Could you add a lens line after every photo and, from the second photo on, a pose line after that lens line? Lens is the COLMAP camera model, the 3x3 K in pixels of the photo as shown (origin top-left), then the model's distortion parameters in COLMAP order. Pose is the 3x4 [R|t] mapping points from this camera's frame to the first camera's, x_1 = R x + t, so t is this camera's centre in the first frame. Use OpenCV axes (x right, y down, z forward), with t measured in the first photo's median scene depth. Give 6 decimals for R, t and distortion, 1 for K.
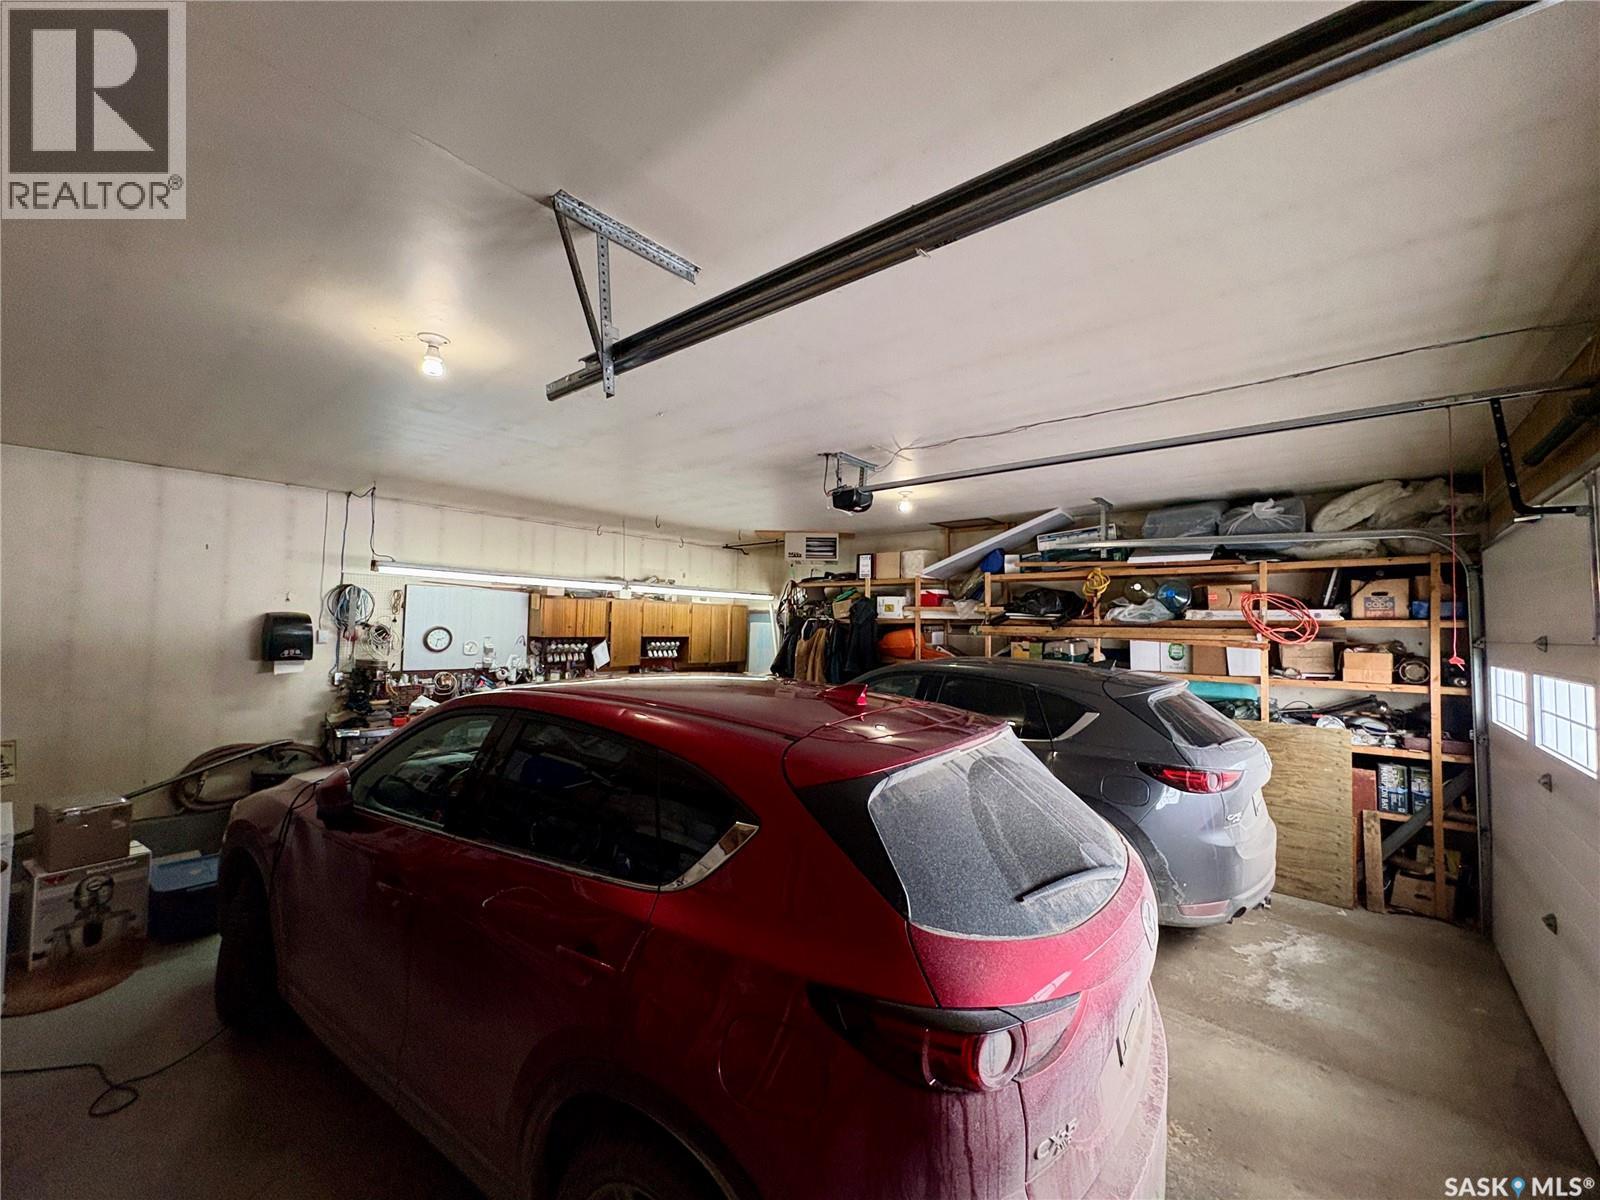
lens RADIAL K [[636.1, 0, 800.3], [0, 636.1, 604.0], [0, 0, 1]] dist [0.001411, 0.000054]
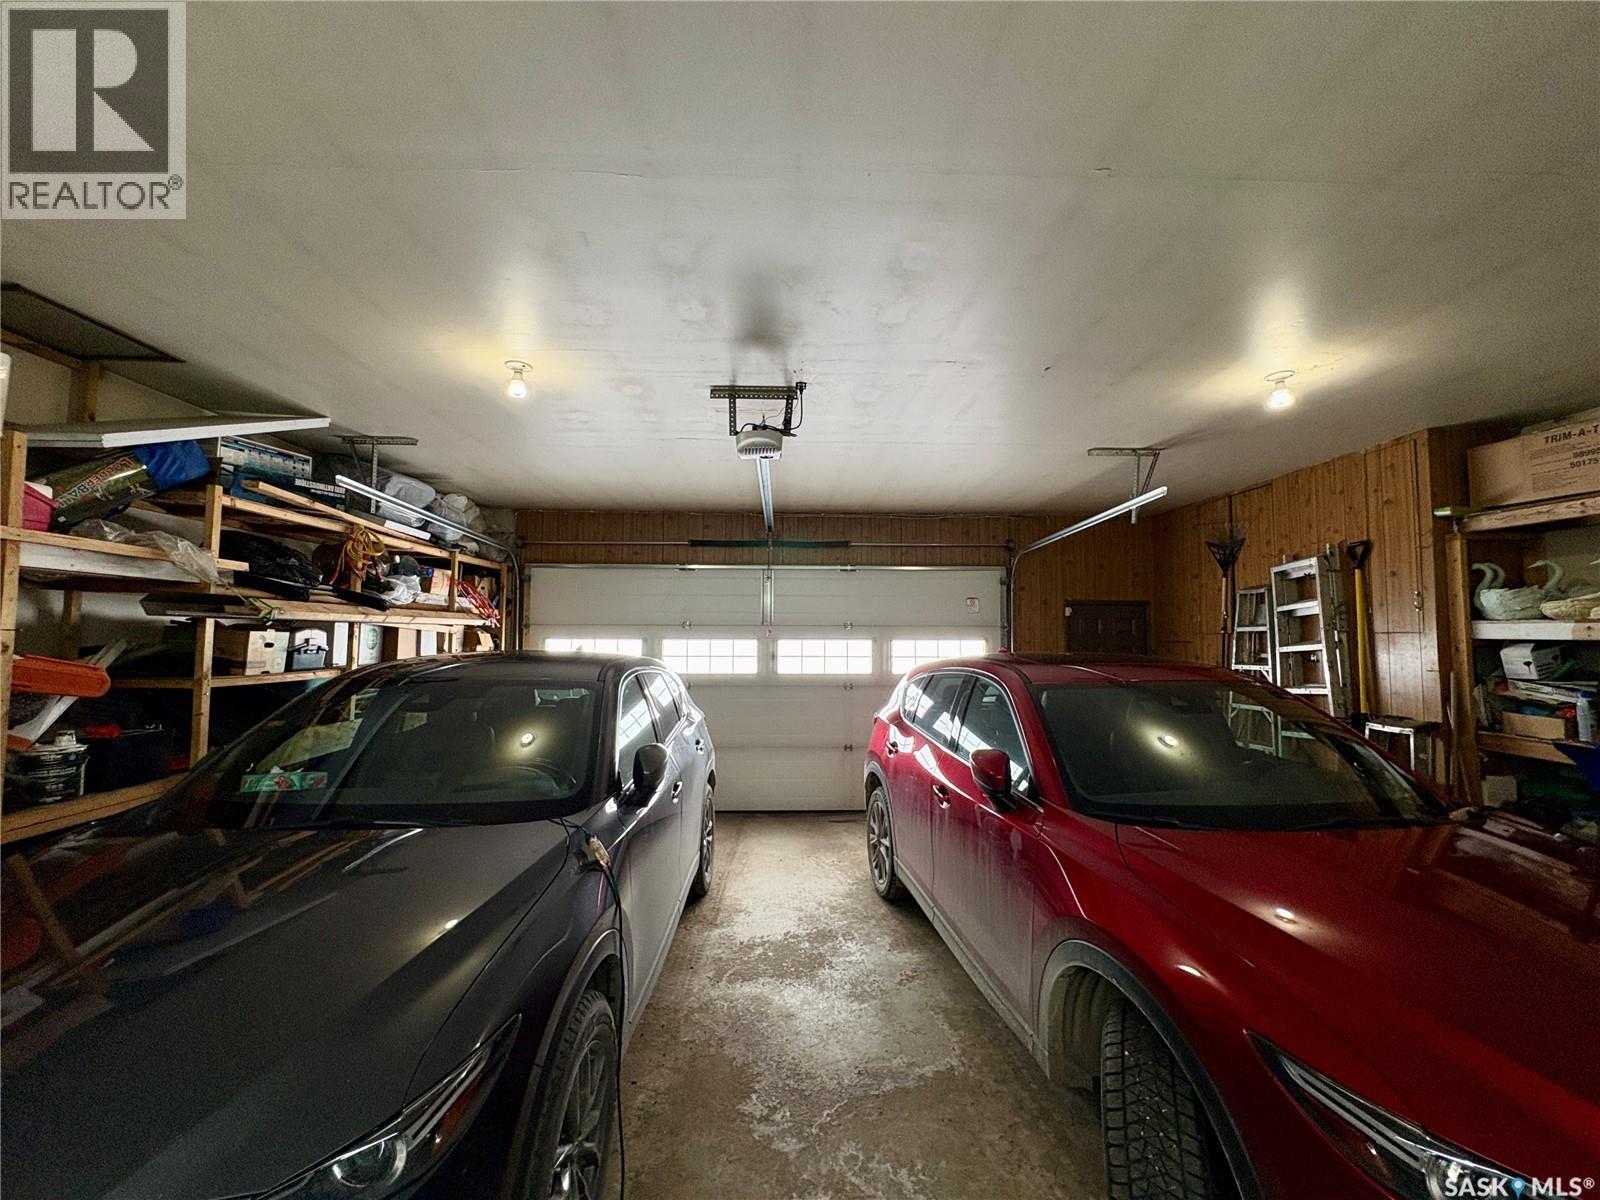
lens RADIAL K [[636.1, 0, 799.9], [0, 636.1, 599.2], [0, 0, 1]] dist [0.001411, 0.000054]
pose [[-0.662463, 0.018360, 0.748870, -0.417949], [-0.051934, 0.996169, -0.070365, 0.054759], [-0.747292, -0.085506, -0.658971, 1.183930]]
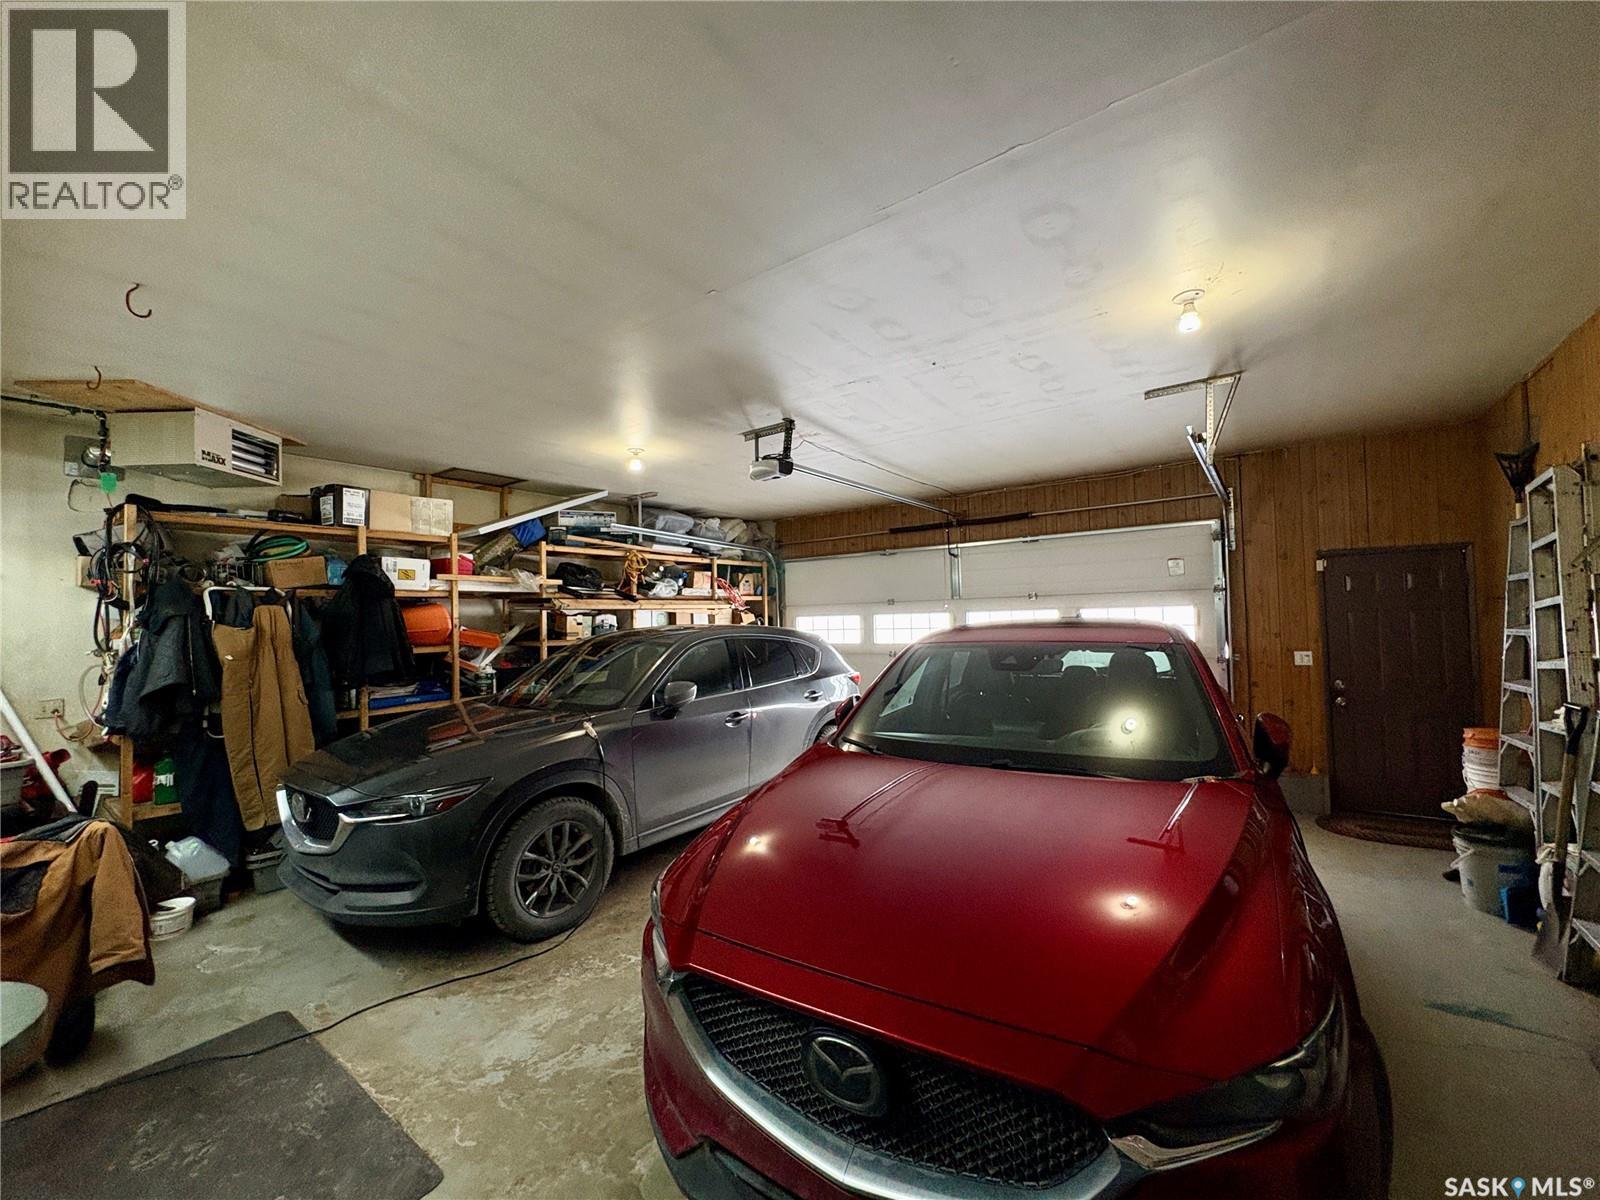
lens RADIAL K [[636.1, 0, 799.9], [0, 636.1, 600.6], [0, 0, 1]] dist [0.001411, 0.000054]
pose [[-0.058907, 0.006700, 0.998241, -0.767564], [-0.019870, 0.999771, -0.007883, 0.042160], [-0.998066, -0.020300, -0.058761, 0.826889]]
